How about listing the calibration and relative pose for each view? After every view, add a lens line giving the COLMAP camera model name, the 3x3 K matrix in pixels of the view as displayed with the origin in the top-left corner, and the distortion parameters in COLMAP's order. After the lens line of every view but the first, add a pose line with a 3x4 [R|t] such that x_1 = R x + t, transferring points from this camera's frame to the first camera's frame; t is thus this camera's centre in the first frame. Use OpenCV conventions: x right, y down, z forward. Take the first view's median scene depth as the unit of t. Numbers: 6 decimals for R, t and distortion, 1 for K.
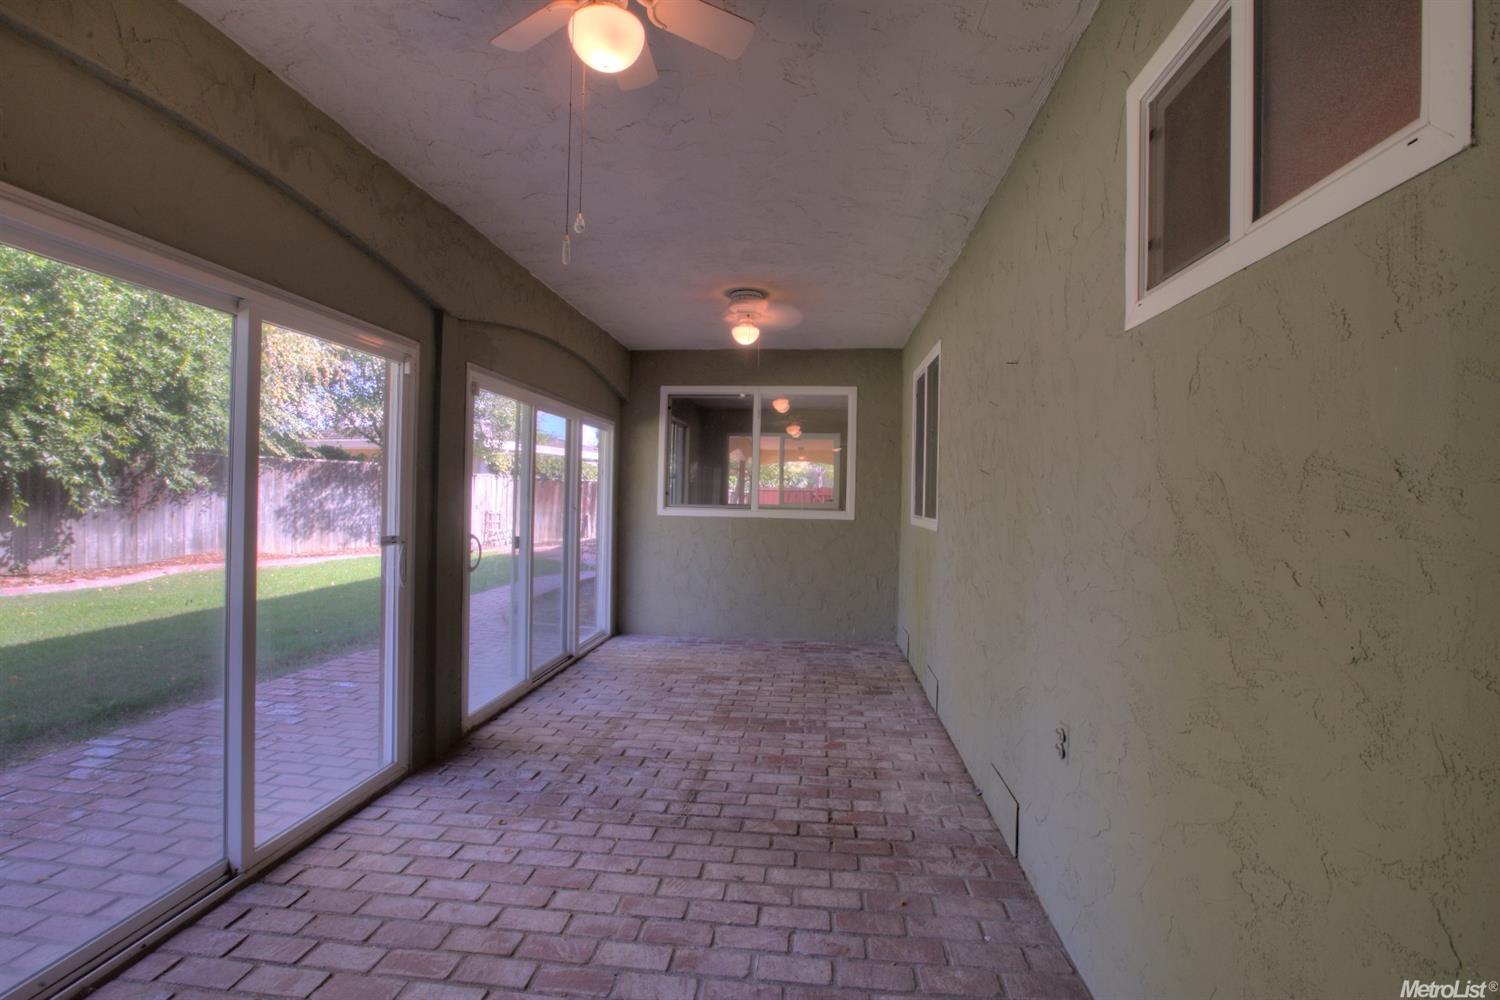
lens RADIAL K [[682.0, 0, 743.8], [0, 682.0, 498.0], [0, 0, 1]] dist [-0.037059, 0.000142]
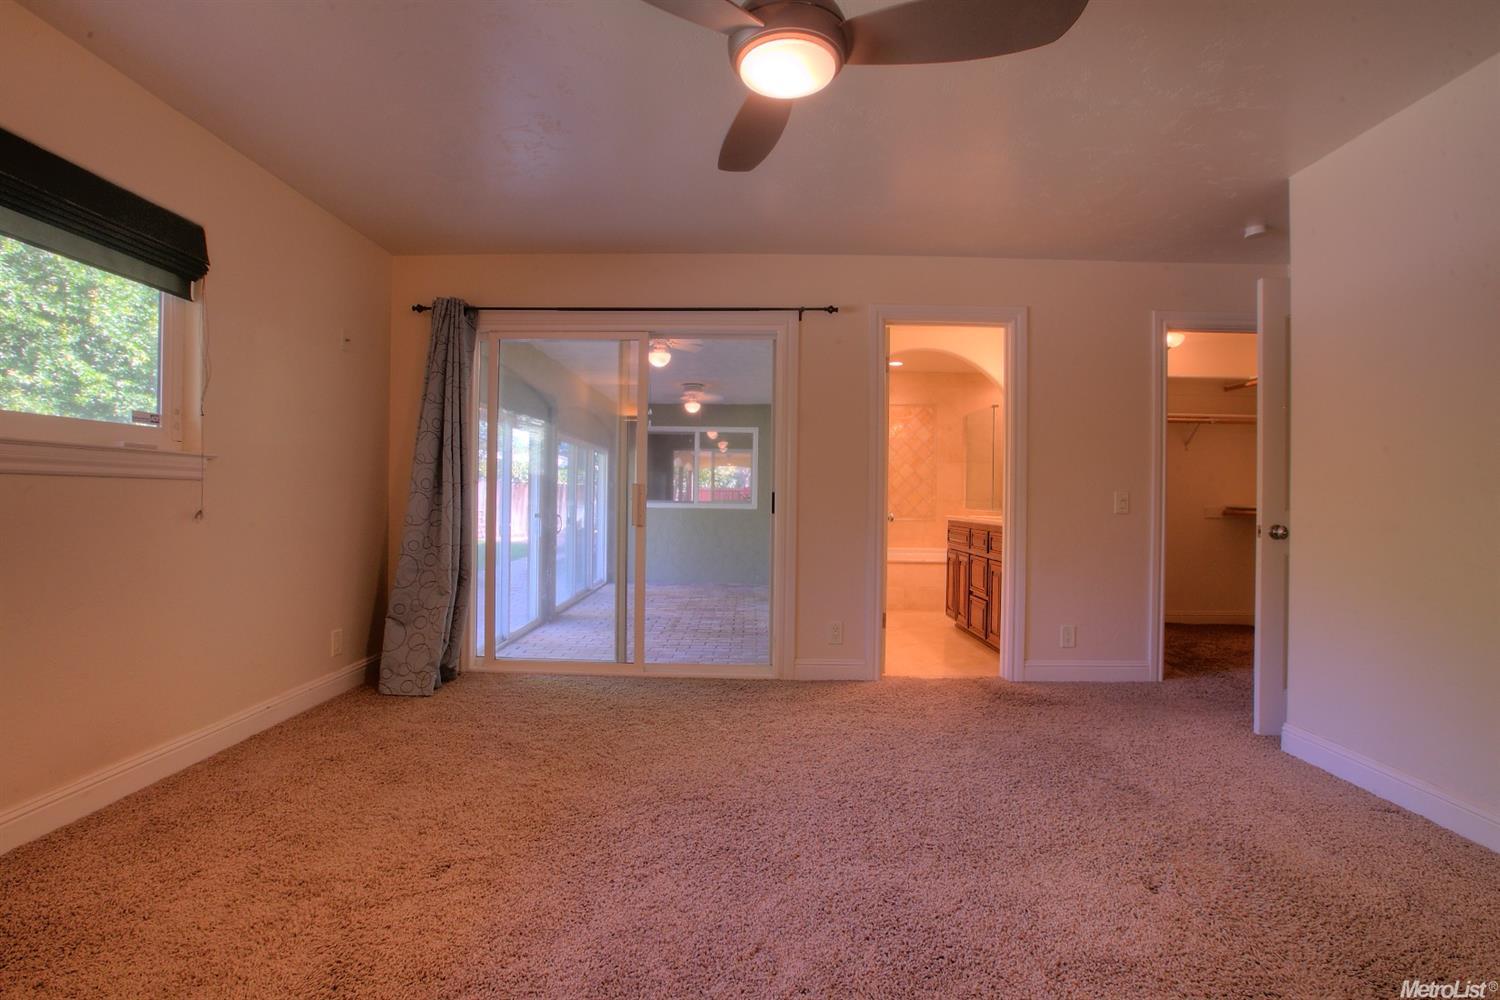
lens RADIAL K [[682.0, 0, 743.8], [0, 682.0, 498.0], [0, 0, 1]] dist [-0.037059, 0.000142]
pose [[0.995011, -0.006689, 0.099545, -0.023531], [0.006536, 0.999977, 0.001864, 0.002288], [-0.099555, -0.001205, 0.995031, -0.450771]]
